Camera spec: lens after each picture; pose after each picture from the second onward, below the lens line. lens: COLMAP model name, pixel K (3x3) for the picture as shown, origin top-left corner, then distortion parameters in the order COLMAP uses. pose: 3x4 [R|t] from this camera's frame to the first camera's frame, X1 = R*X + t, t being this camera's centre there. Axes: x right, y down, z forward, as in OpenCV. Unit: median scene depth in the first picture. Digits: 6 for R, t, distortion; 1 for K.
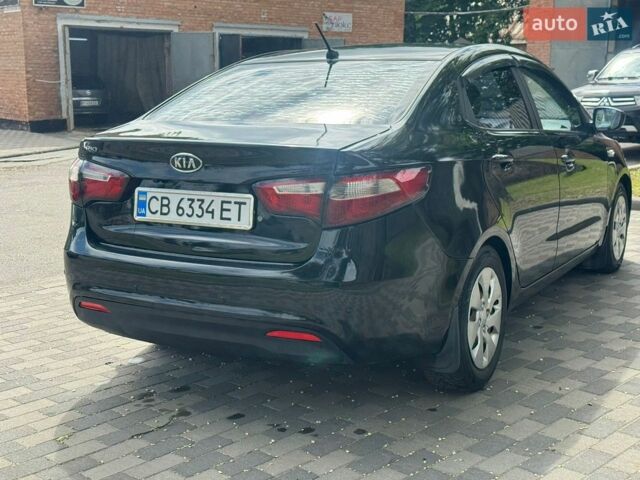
lens RADIAL K [[893.2, 0, 320.0], [0, 893.2, 240.0], [0, 0, 1]] dist [0.148946, -0.146704]
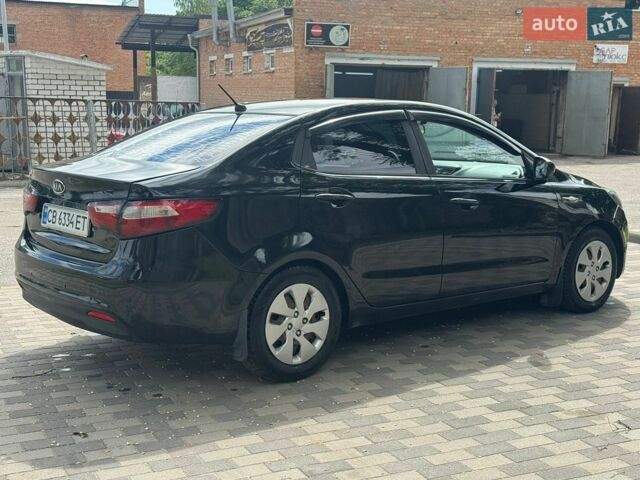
lens RADIAL K [[893.2, 0, 320.0], [0, 893.2, 240.0], [0, 0, 1]] dist [0.148946, -0.146704]
pose [[0.932743, 0.068591, -0.353957, 0.114469], [-0.079102, 0.996749, -0.015293, -0.002177], [0.351757, 0.042263, 0.935137, -0.026592]]
